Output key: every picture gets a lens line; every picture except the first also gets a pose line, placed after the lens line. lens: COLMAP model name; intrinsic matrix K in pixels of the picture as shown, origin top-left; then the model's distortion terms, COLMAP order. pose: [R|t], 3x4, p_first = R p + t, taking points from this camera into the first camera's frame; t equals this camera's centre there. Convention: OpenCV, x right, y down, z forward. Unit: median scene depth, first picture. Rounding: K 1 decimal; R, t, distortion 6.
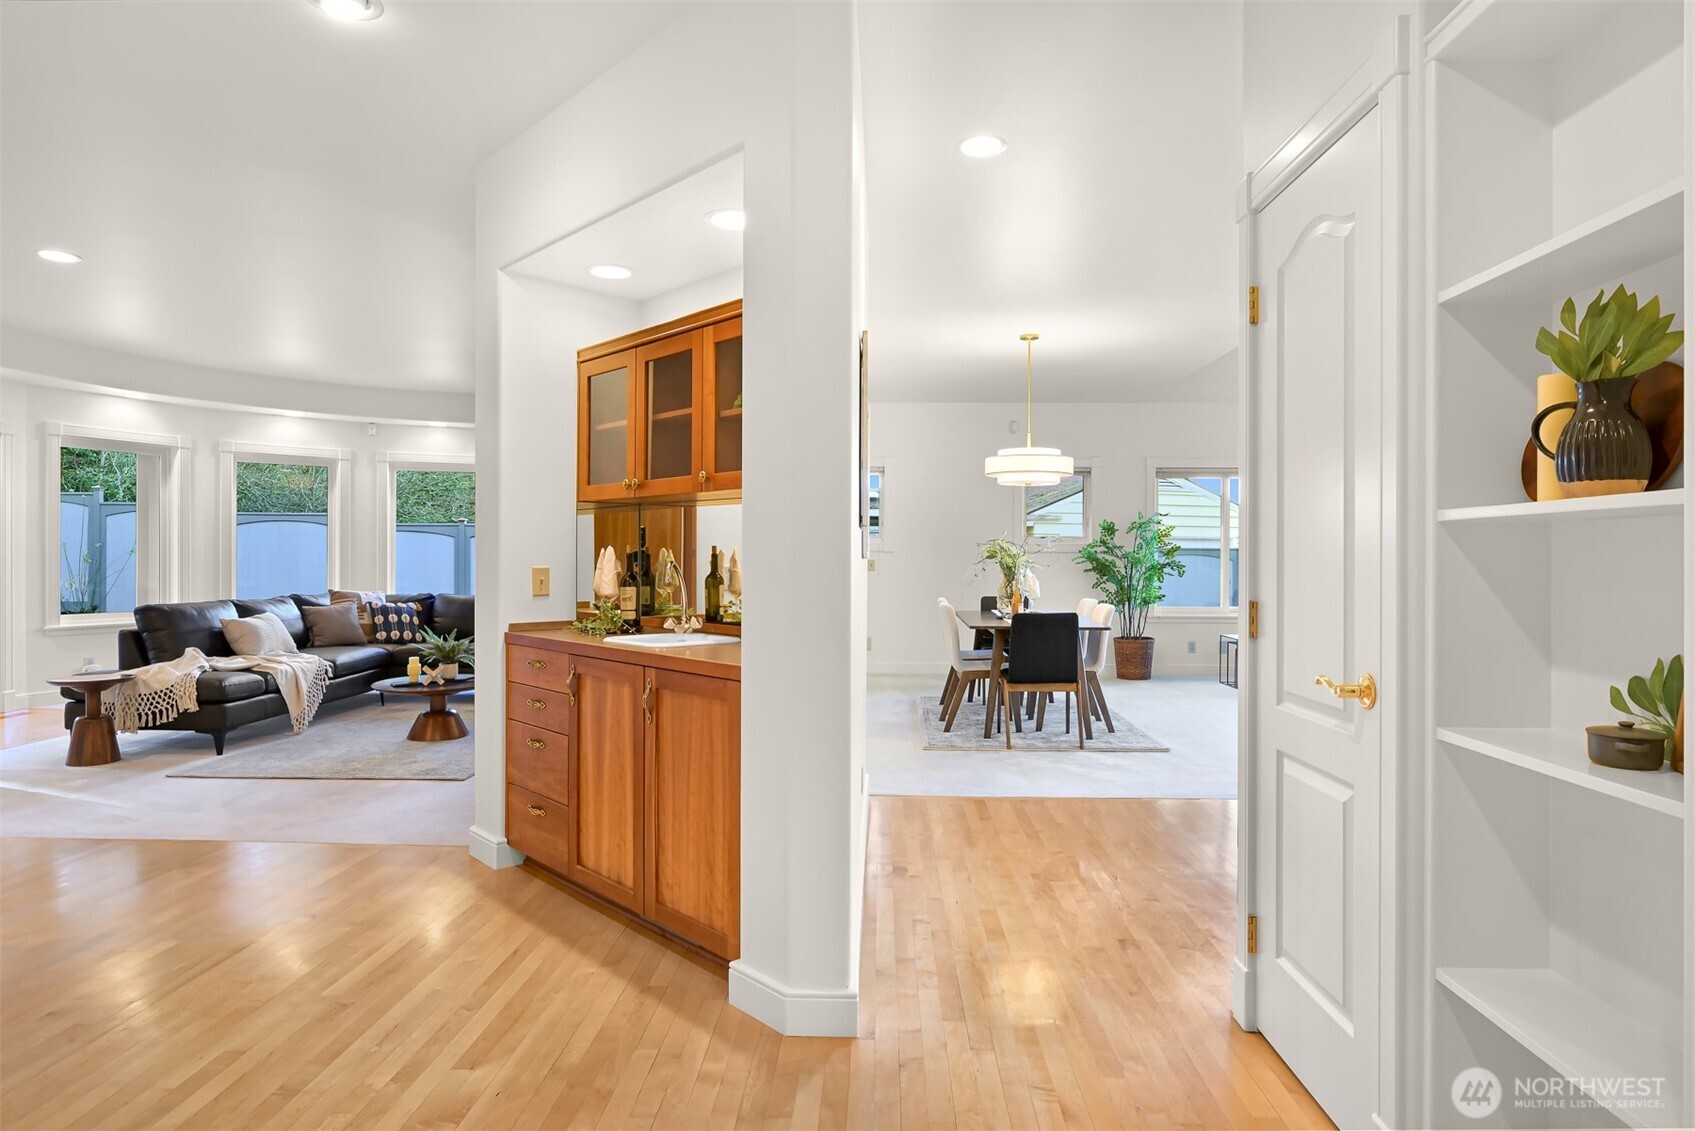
lens RADIAL K [[960.3, 0, 847.5], [0, 960.3, 565.5], [0, 0, 1]] dist [-0.001247, -0.001666]
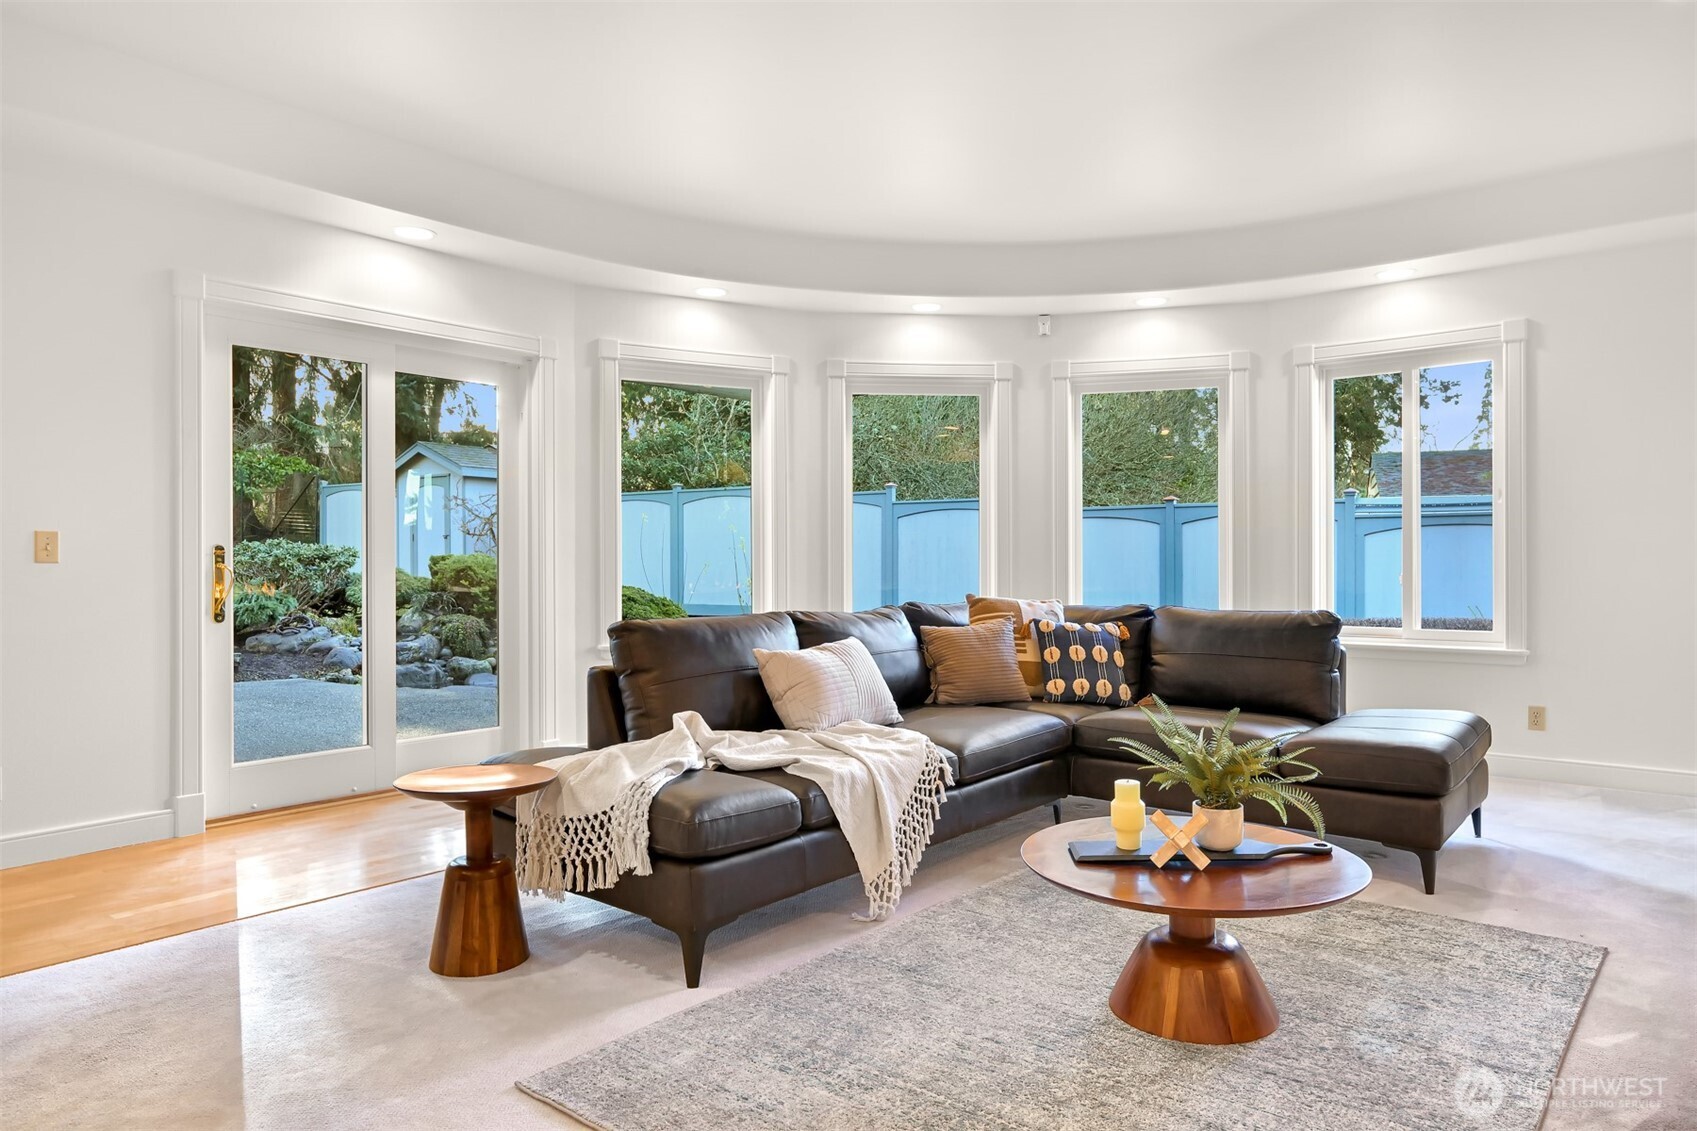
lens RADIAL K [[1110.4, 0, 848.5], [0, 1110.4, 565.5], [0, 0, 1]] dist [-0.002530, -0.000427]
pose [[0.796887, -0.005093, -0.604107, -0.240253], [0.001509, 0.999978, -0.006440, 0.013608], [0.604127, 0.004220, 0.796877, 0.513002]]
